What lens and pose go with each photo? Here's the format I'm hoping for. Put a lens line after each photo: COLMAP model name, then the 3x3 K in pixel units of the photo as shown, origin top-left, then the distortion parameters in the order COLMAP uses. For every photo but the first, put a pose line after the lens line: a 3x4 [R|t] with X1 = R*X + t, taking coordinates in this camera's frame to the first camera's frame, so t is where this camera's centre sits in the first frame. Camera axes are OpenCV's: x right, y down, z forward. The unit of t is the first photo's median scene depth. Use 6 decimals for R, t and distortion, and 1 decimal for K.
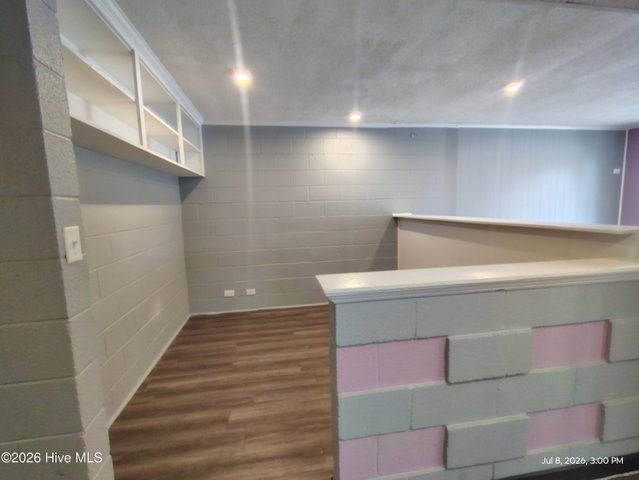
lens RADIAL K [[300.2, 0, 318.1], [0, 300.2, 240.7], [0, 0, 1]] dist [-0.006167, 0.005978]
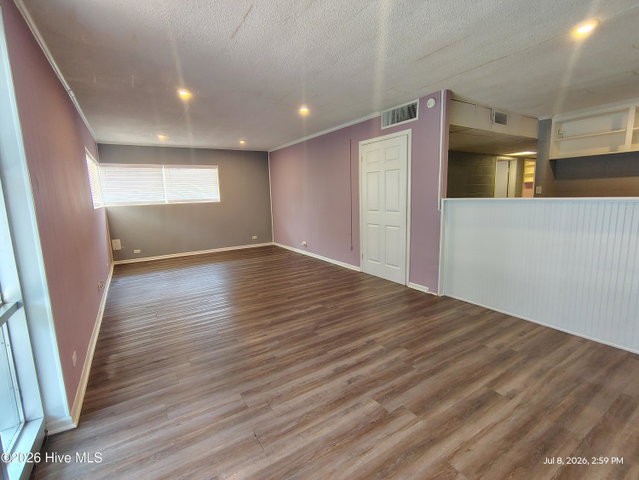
lens RADIAL K [[300.2, 0, 318.1], [0, 300.2, 240.7], [0, 0, 1]] dist [-0.006167, 0.005978]
pose [[-0.918649, 0.114557, -0.378100, 0.490602], [0.008505, 0.962550, 0.270971, -0.250022], [0.394982, 0.245712, -0.885220, 1.710202]]
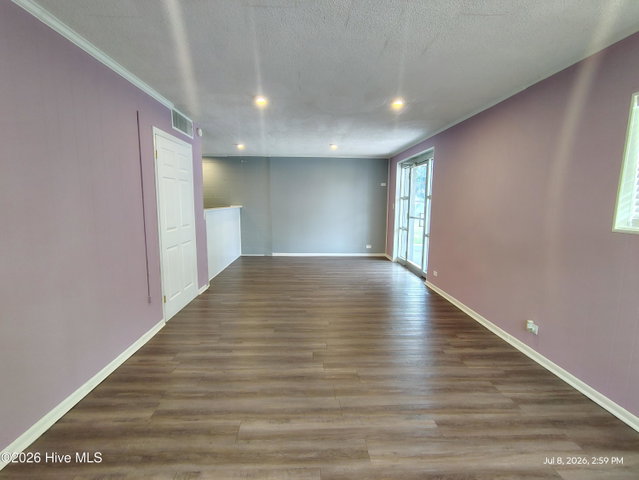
lens RADIAL K [[300.2, 0, 318.1], [0, 300.2, 240.7], [0, 0, 1]] dist [-0.006167, 0.005978]
pose [[0.992420, 0.054749, -0.110025, 0.473842], [-0.052718, 0.998382, 0.021290, -0.223755], [0.111012, -0.015329, 0.993701, 1.471716]]
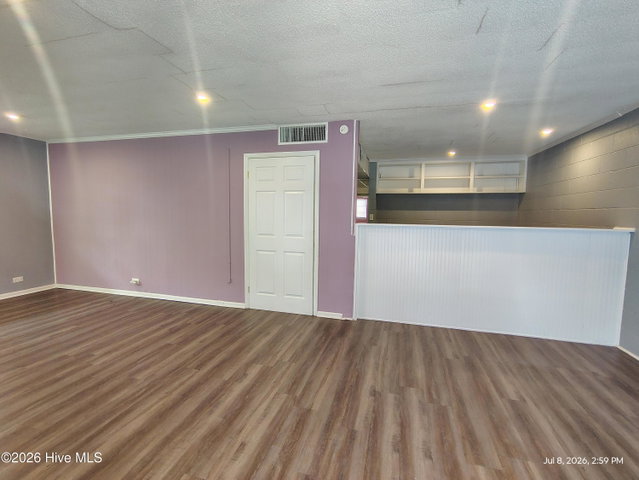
lens RADIAL K [[300.2, 0, 318.1], [0, 300.2, 240.7], [0, 0, 1]] dist [-0.006167, 0.005978]
pose [[-0.414504, 0.105180, -0.903949, 0.515682], [-0.110690, 0.980097, 0.164796, -0.244944], [0.903291, 0.168366, -0.394612, 1.654978]]
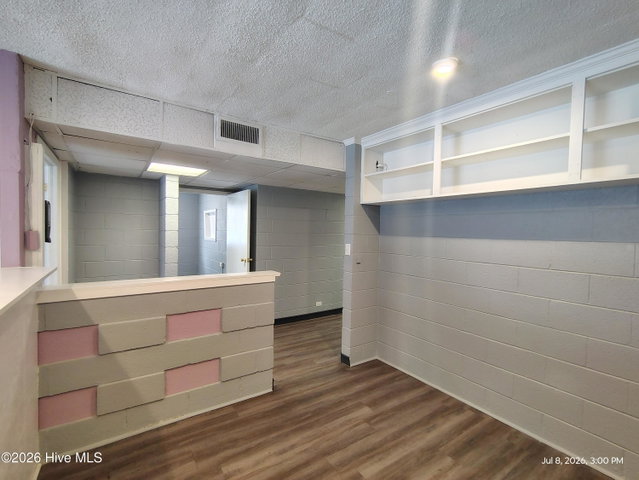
lens RADIAL K [[300.2, 0, 318.1], [0, 300.2, 240.7], [0, 0, 1]] dist [-0.006167, 0.005978]
pose [[-0.905625, 0.020963, -0.423560, 0.365950], [-0.047965, 0.987305, 0.151419, -0.249948], [0.421358, 0.157445, -0.893123, 1.694716]]
